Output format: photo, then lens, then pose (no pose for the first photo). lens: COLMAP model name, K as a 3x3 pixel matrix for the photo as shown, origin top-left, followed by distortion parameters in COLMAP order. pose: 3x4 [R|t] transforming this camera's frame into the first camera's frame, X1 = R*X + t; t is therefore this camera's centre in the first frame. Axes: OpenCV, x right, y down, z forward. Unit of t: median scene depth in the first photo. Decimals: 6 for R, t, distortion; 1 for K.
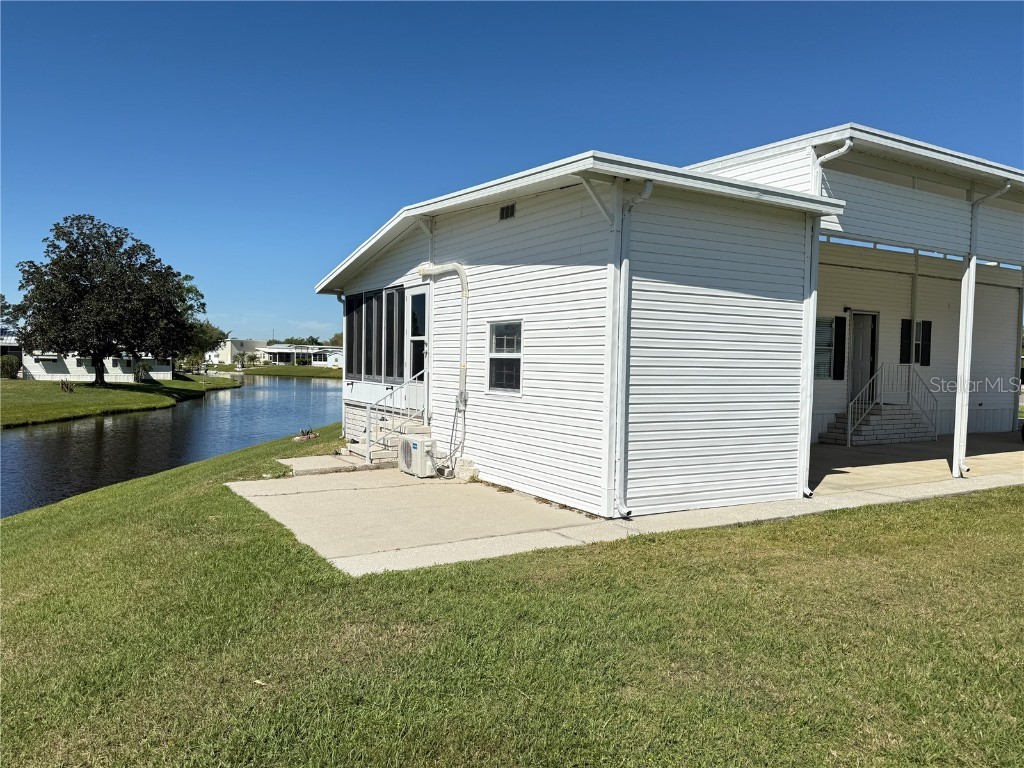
lens RADIAL K [[750.9, 0, 512.0], [0, 750.9, 384.0], [0, 0, 1]] dist [0.075093, 0.000219]
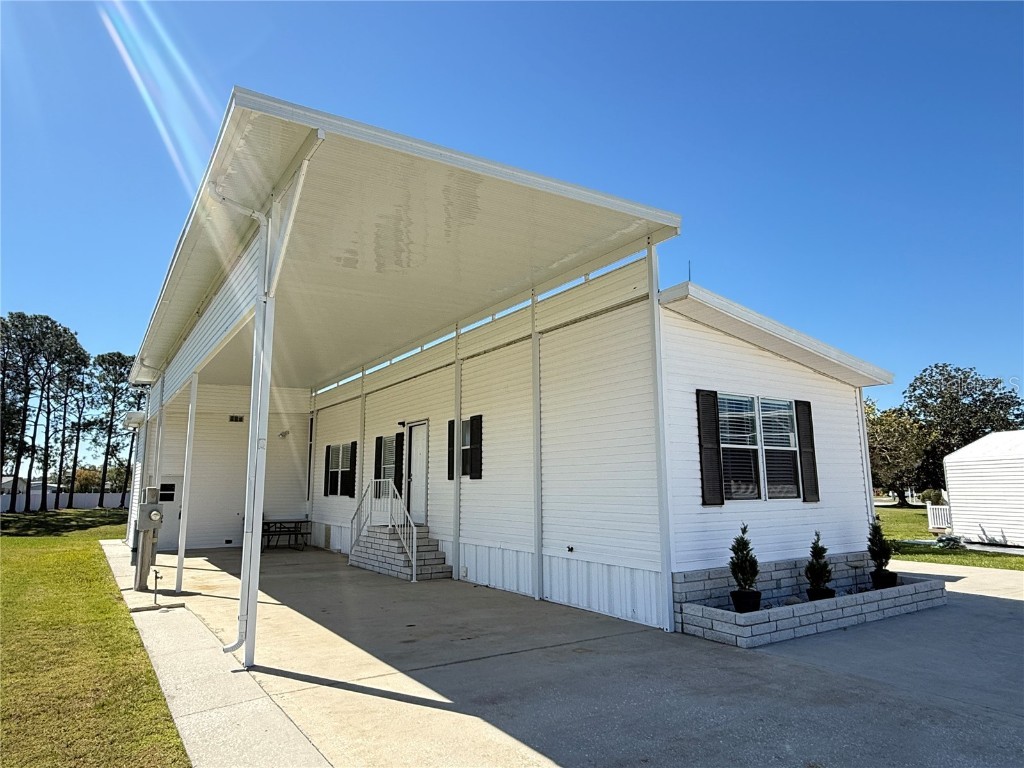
lens RADIAL K [[633.3, 0, 512.0], [0, 633.3, 384.0], [0, 0, 1]] dist [0.001943, 0.000639]
pose [[0.030727, -0.185607, -0.982143, 1.230439], [-0.020249, 0.982290, -0.186268, -0.001767], [0.999323, 0.025611, 0.026424, 1.111618]]
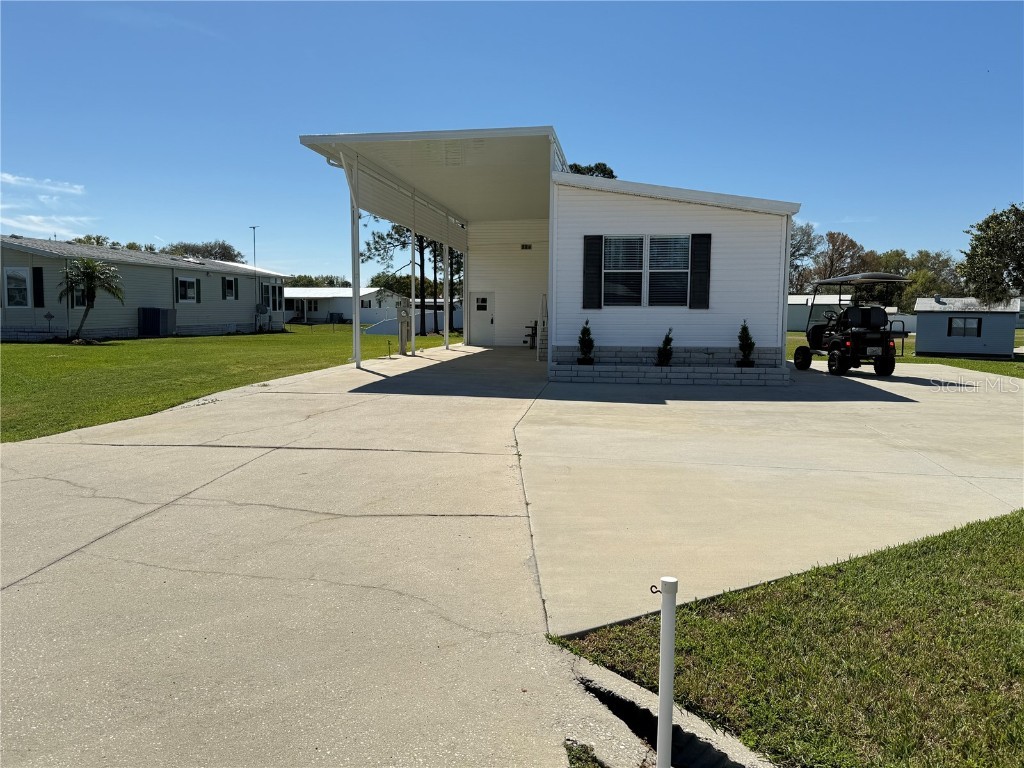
lens RADIAL K [[857.0, 0, 512.0], [0, 857.0, 384.0], [0, 0, 1]] dist [0.176071, -0.333152]
pose [[-0.627240, 0.037478, -0.777924, 1.600560], [-0.045356, 0.995389, 0.084525, 0.002968], [0.777505, 0.088301, -0.622647, 1.809855]]
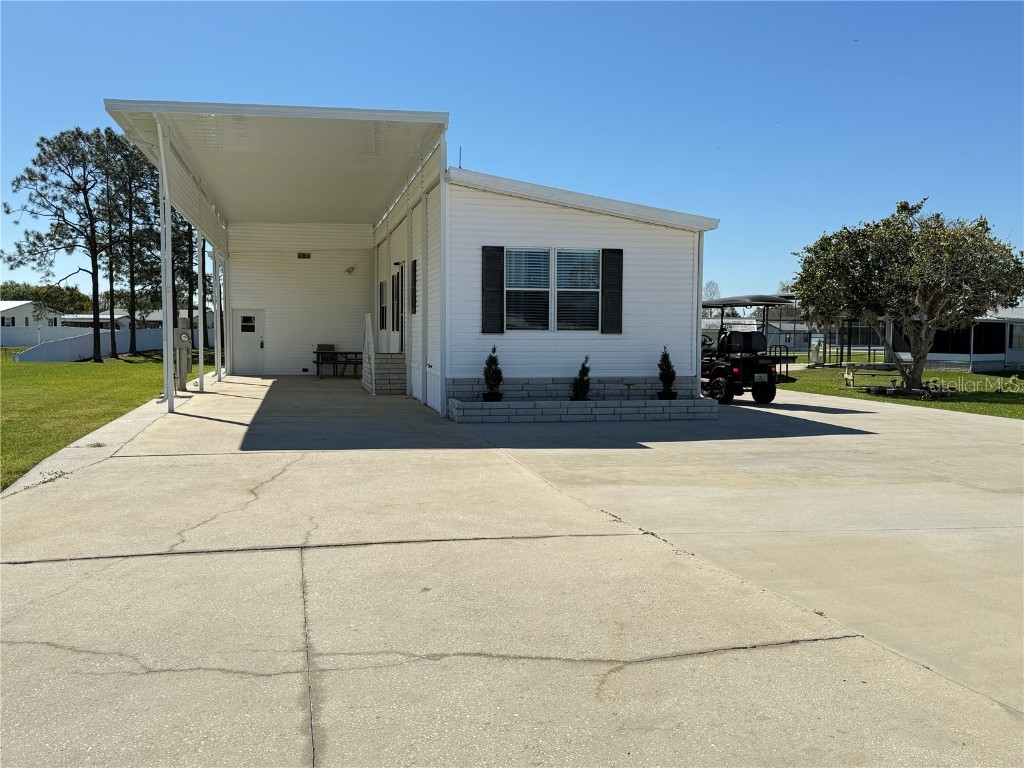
lens RADIAL K [[944.1, 0, 512.0], [0, 944.1, 384.0], [0, 0, 1]] dist [0.068234, -0.017732]
pose [[-0.326094, 0.027817, -0.944928, 1.622820], [-0.040691, 0.998228, 0.043429, 0.004501], [0.944461, 0.052612, -0.324384, 1.576204]]
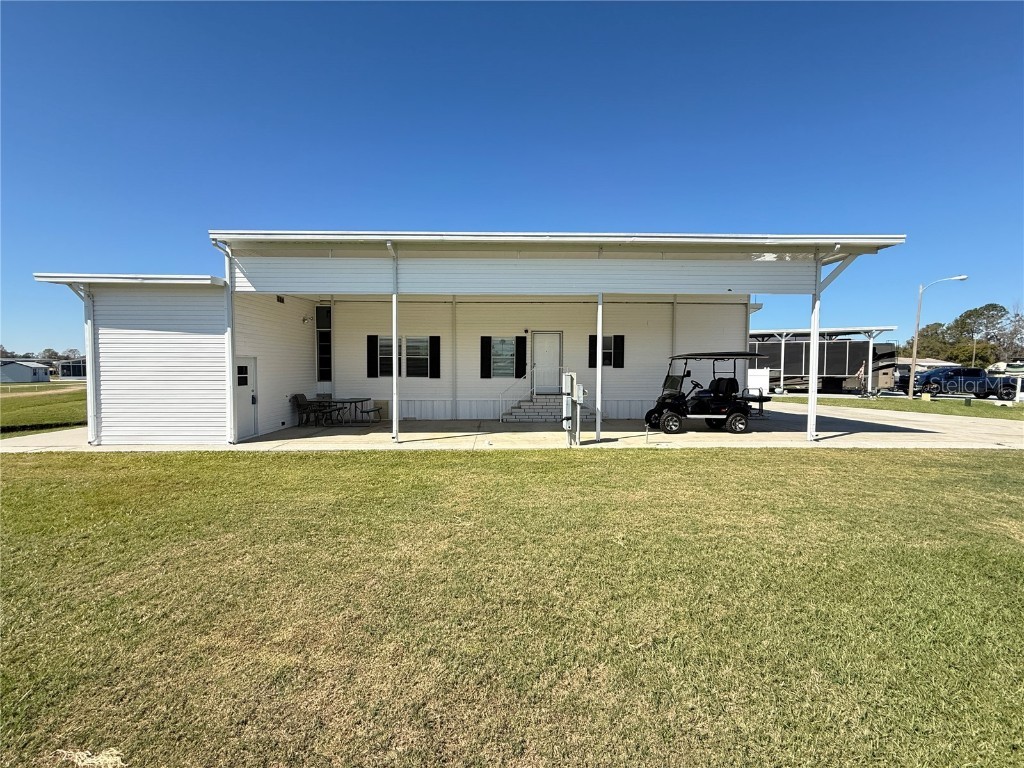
lens RADIAL K [[401.3, 0, 512.0], [0, 401.3, 384.0], [0, 0, 1]] dist [-0.003758, -0.000462]
pose [[0.856040, -0.004409, -0.516891, 0.815731], [0.004487, 0.999989, -0.001099, 0.005155], [0.516891, -0.001379, 0.856050, 0.318119]]
